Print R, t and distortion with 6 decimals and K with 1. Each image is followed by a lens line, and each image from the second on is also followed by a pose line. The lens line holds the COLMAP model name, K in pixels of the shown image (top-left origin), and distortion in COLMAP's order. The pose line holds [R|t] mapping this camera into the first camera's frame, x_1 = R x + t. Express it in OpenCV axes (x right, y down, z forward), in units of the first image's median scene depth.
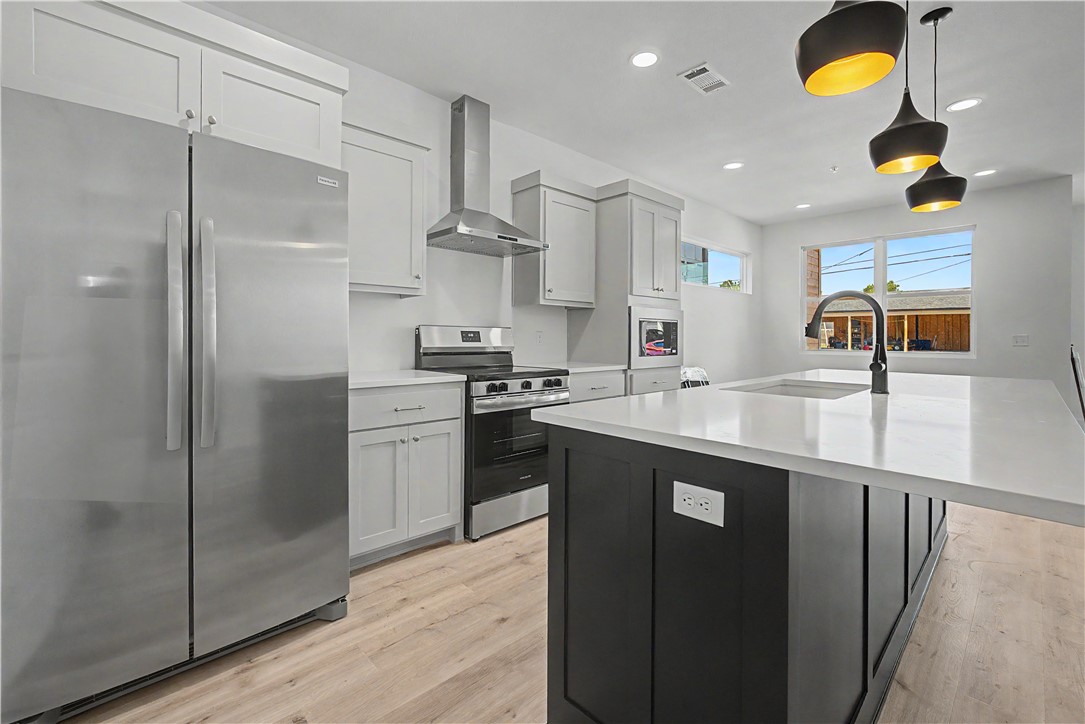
lens RADIAL K [[457.3, 0, 541.1], [0, 457.3, 340.7], [0, 0, 1]] dist [0.000256, -0.000150]
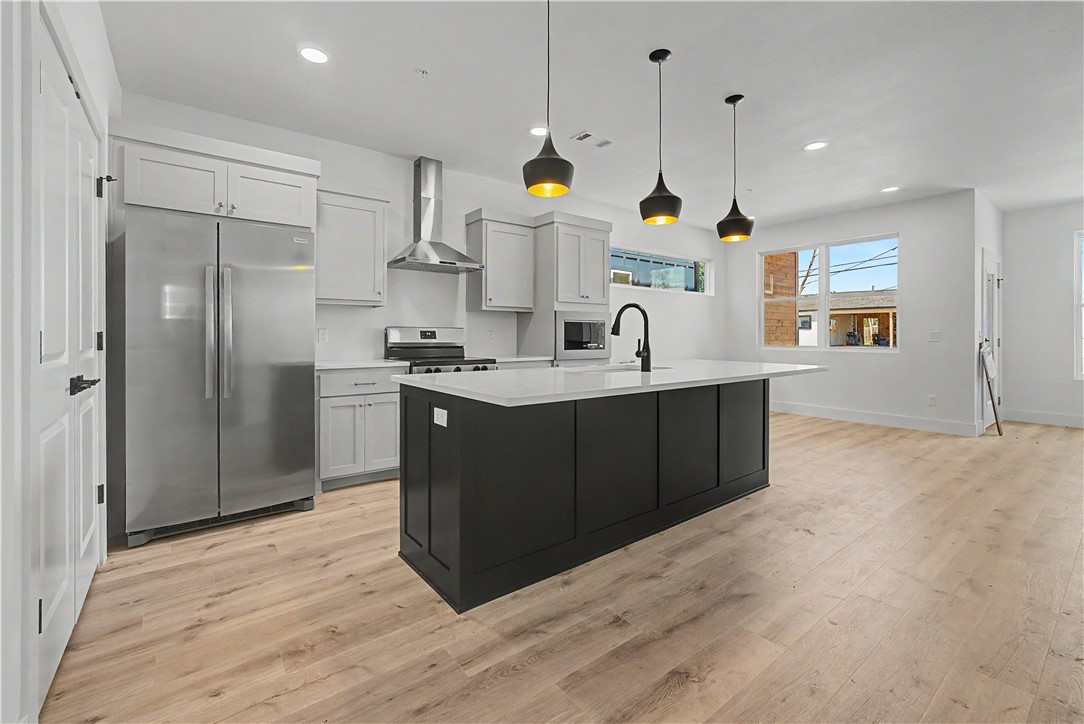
lens RADIAL K [[459.3, 0, 542.9], [0, 459.3, 337.5], [0, 0, 1]] dist [-0.001038, 0.000021]
pose [[0.995253, -0.002914, -0.097281, 0.316421], [0.002667, 0.999993, -0.002666, 0.003569], [0.097288, 0.002394, 0.995253, -0.312194]]
